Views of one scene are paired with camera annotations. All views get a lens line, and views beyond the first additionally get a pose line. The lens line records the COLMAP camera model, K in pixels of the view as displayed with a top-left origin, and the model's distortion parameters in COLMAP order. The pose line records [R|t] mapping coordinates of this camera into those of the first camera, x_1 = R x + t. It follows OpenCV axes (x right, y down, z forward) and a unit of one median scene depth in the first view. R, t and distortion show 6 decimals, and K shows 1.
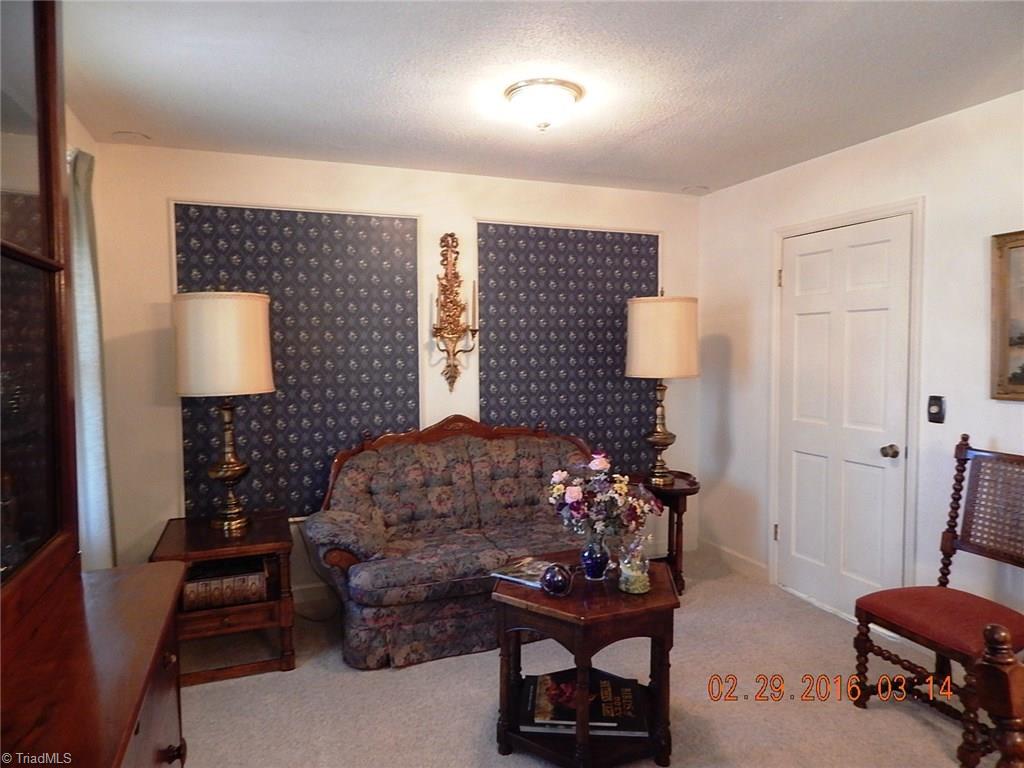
lens RADIAL K [[659.6, 0, 515.9], [0, 659.6, 377.2], [0, 0, 1]] dist [0.027299, -0.045226]
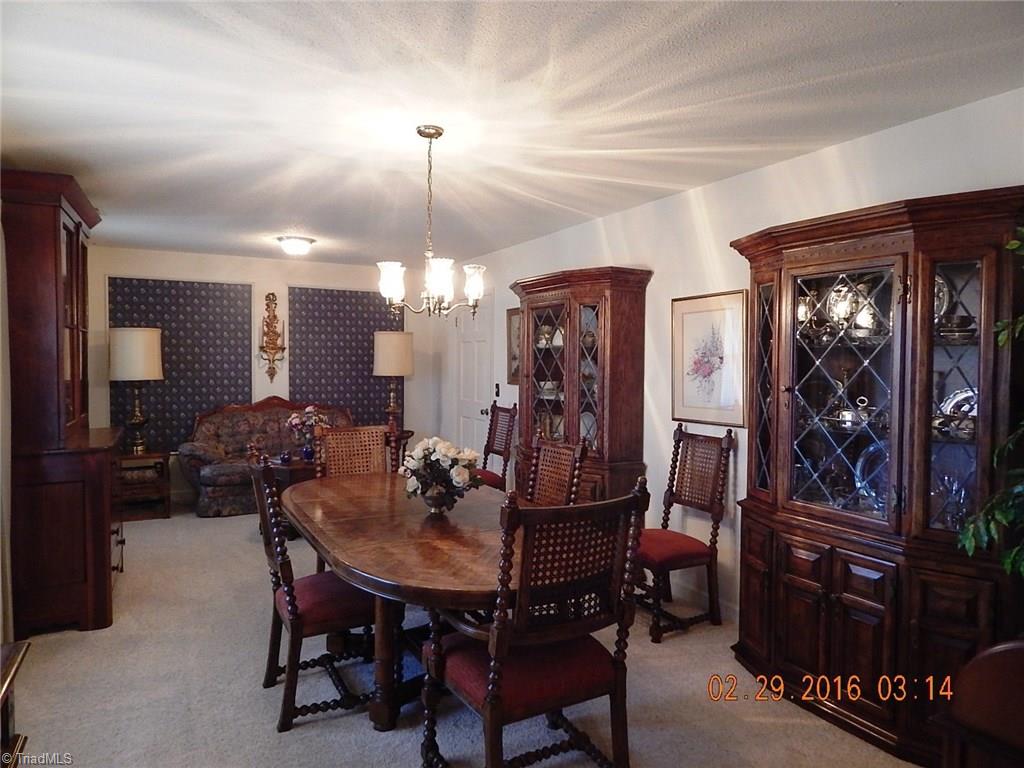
lens RADIAL K [[659.6, 0, 515.9], [0, 659.6, 377.2], [0, 0, 1]] dist [0.027299, -0.045226]
pose [[0.993716, 0.009146, 0.111554, 0.380036], [-0.007198, 0.999815, -0.017850, 0.036804], [-0.111697, 0.016935, 0.993598, -0.886330]]
